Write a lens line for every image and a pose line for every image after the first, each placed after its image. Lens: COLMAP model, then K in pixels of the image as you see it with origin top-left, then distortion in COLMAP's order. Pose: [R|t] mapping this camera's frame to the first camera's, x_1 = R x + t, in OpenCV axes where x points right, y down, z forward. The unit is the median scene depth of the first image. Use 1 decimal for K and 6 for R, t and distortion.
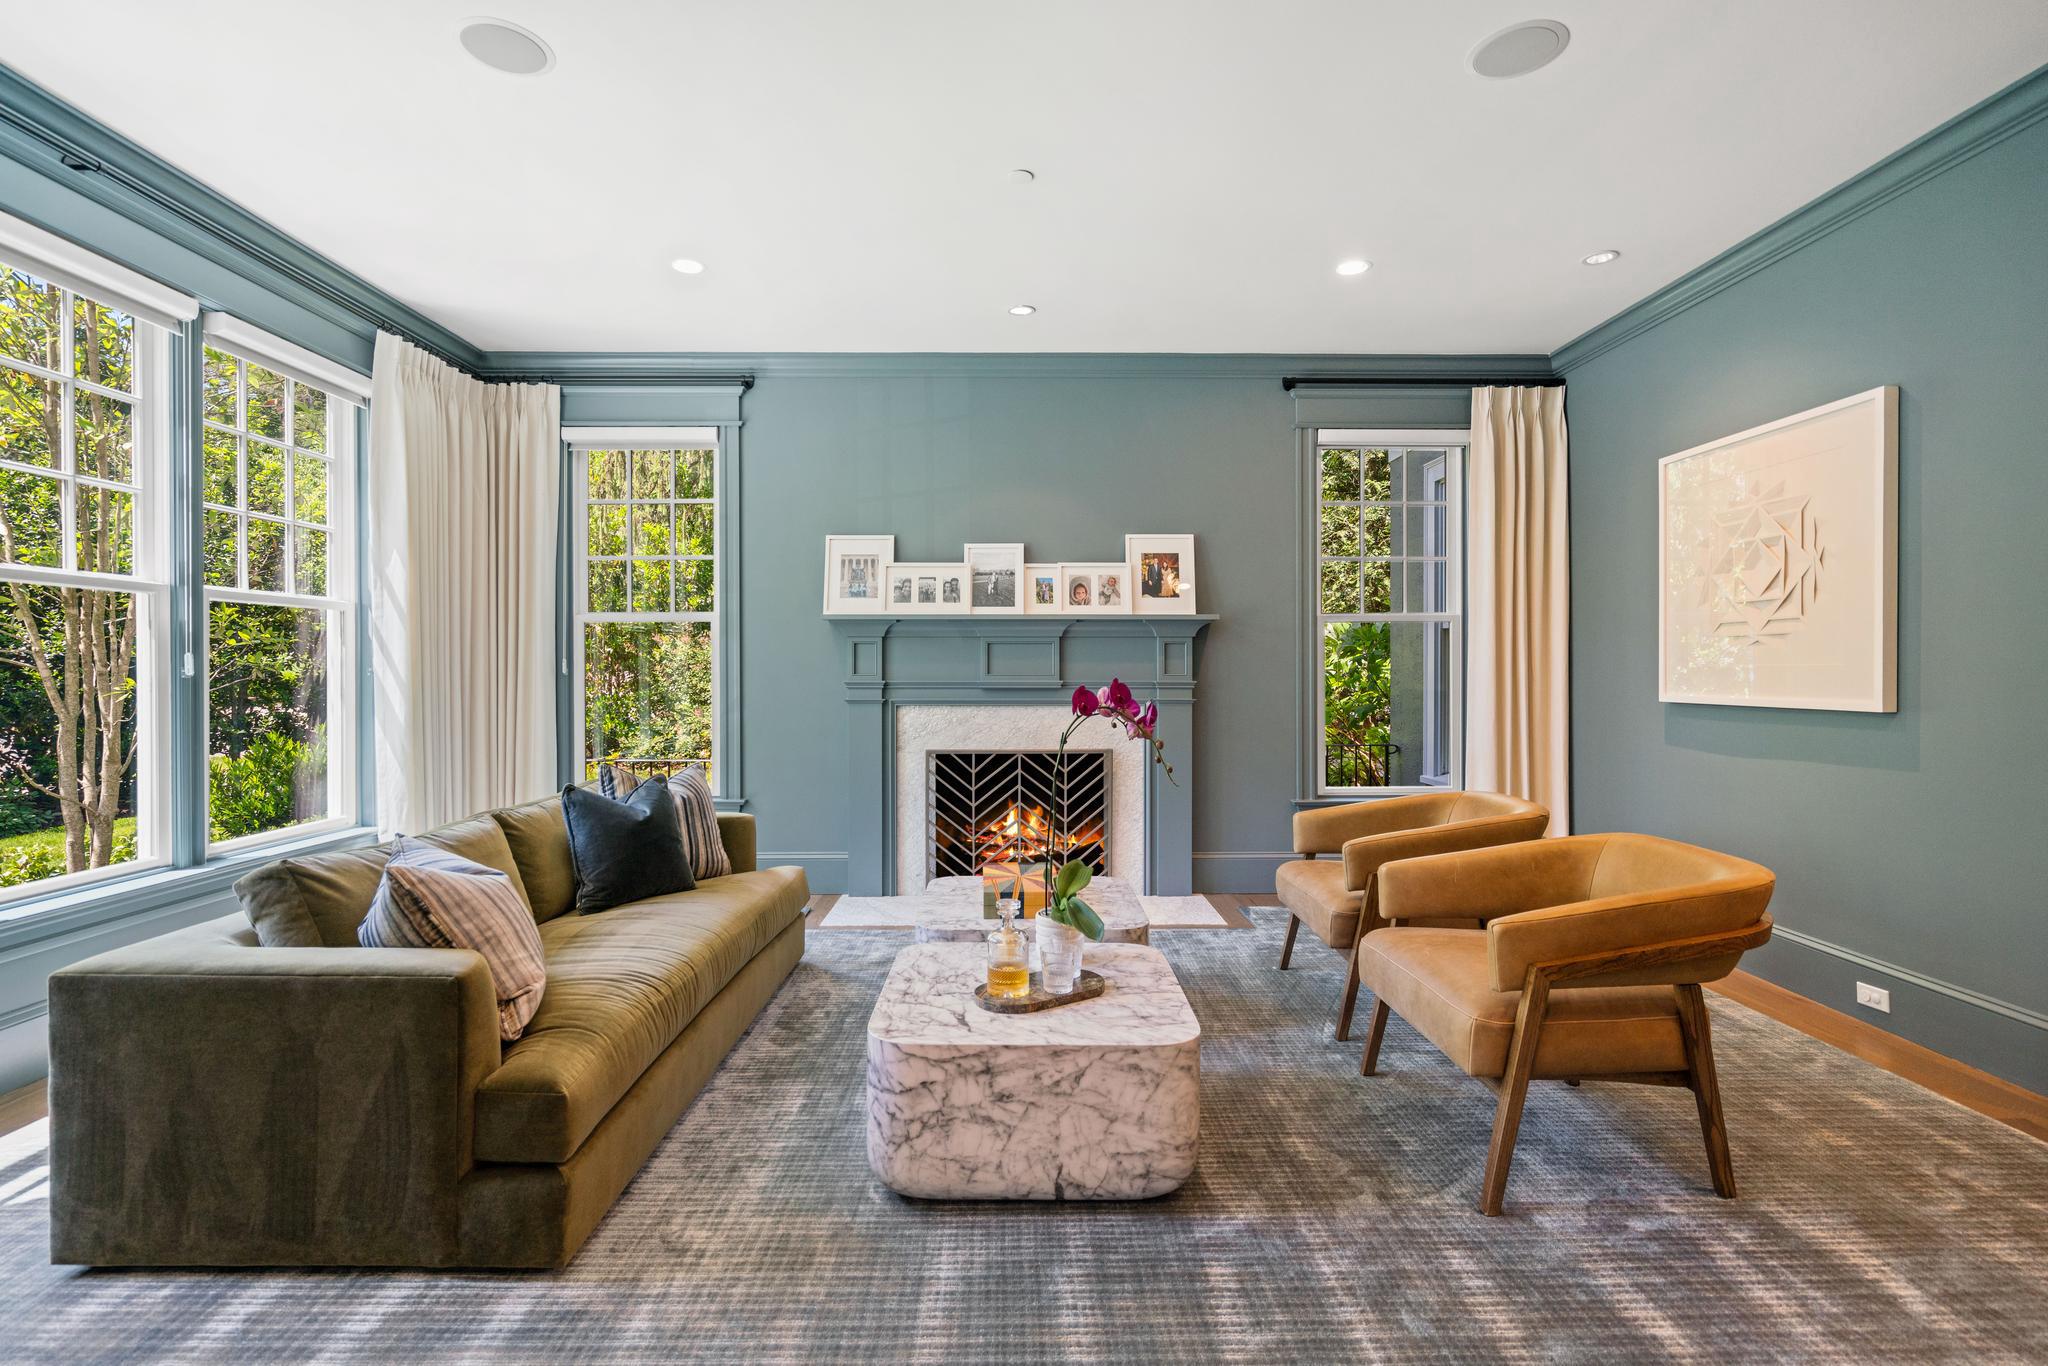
lens RADIAL K [[944.6, 0, 1012.7], [0, 944.6, 676.7], [0, 0, 1]] dist [-0.003477, 0.000162]
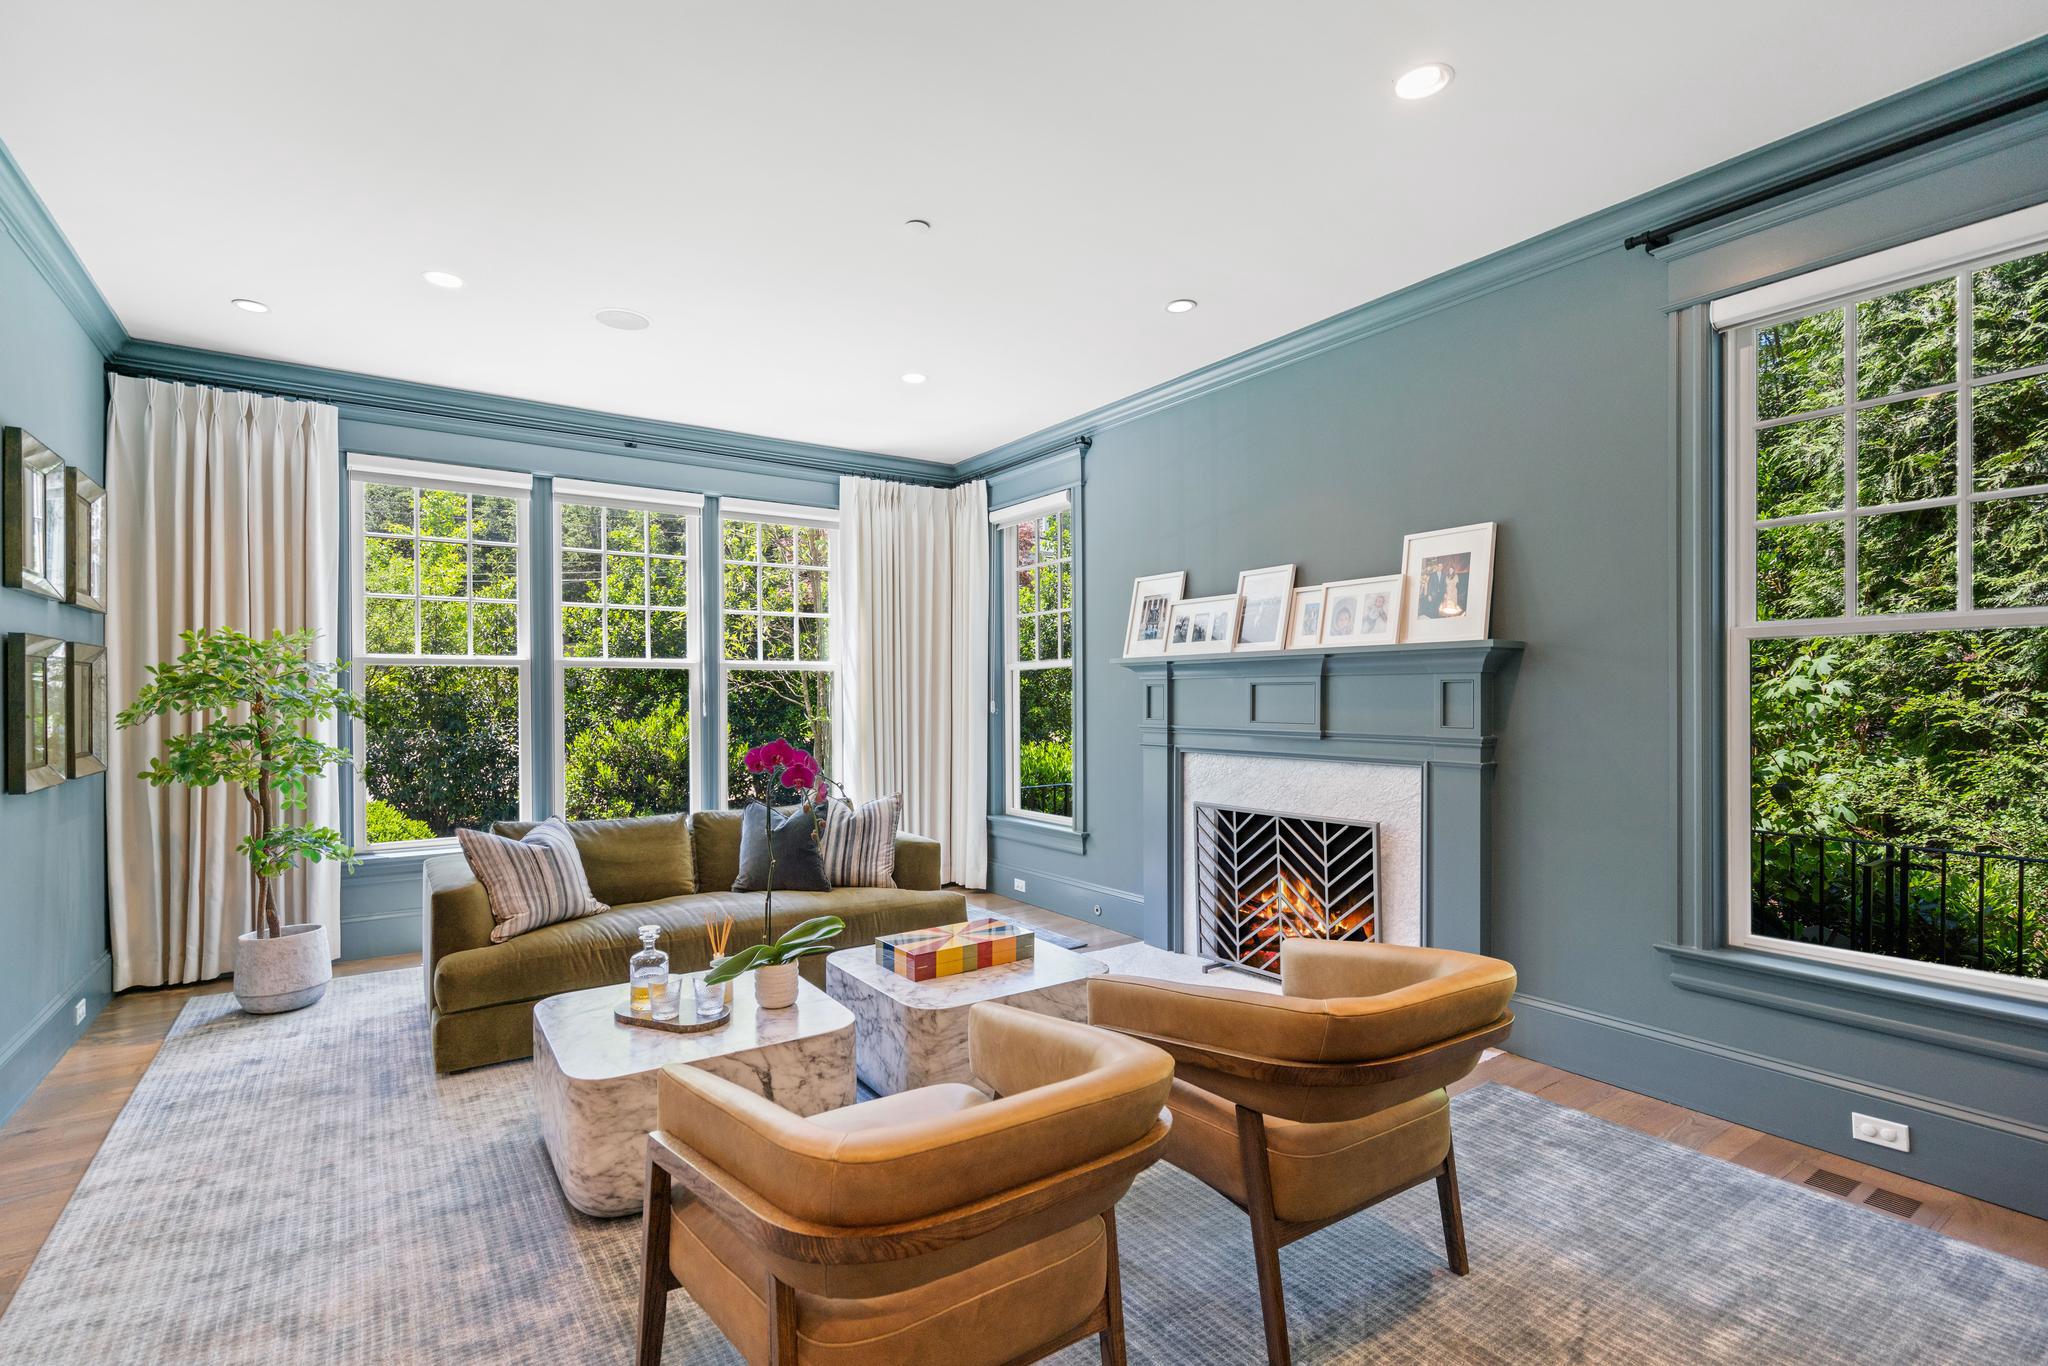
lens RADIAL K [[966.5, 0, 1028.0], [0, 966.5, 700.5], [0, 0, 1]] dist [0.031463, 0.000128]
pose [[0.556976, 0.004105, -0.830518, 0.597915], [-0.000024, 0.999988, 0.004926, -0.025543], [0.830528, -0.002724, 0.556970, 0.336535]]
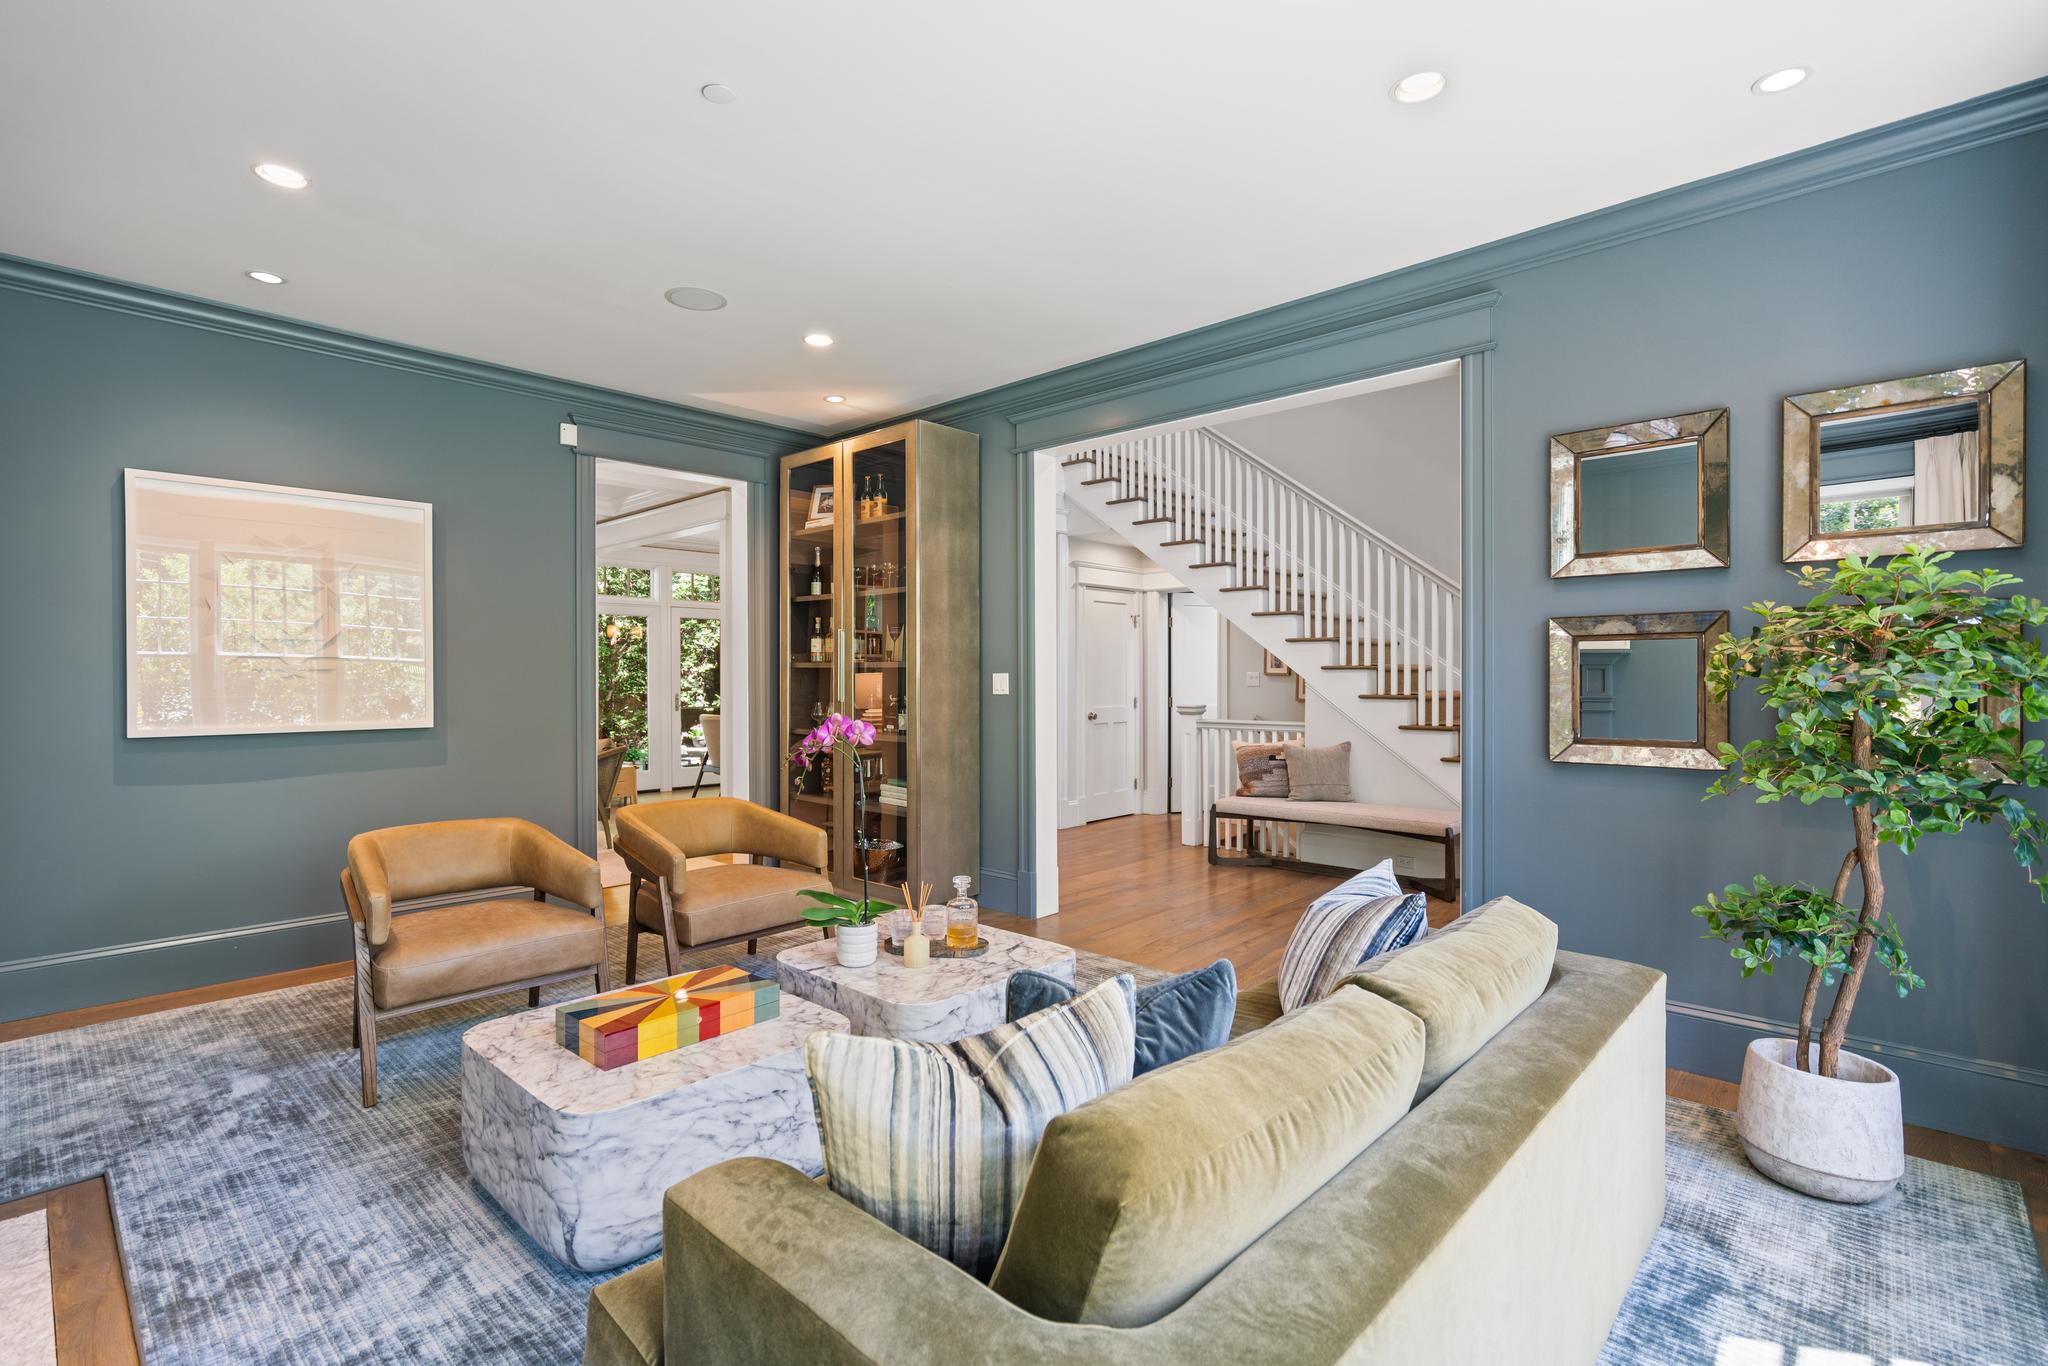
lens RADIAL K [[944.6, 0, 1012.7], [0, 944.6, 676.7], [0, 0, 1]] dist [-0.003477, 0.000162]
pose [[-0.722262, 0.000824, 0.691619, -0.463270], [0.004149, 0.999986, 0.003141, -0.025484], [-0.691607, 0.005139, -0.722256, 0.898121]]
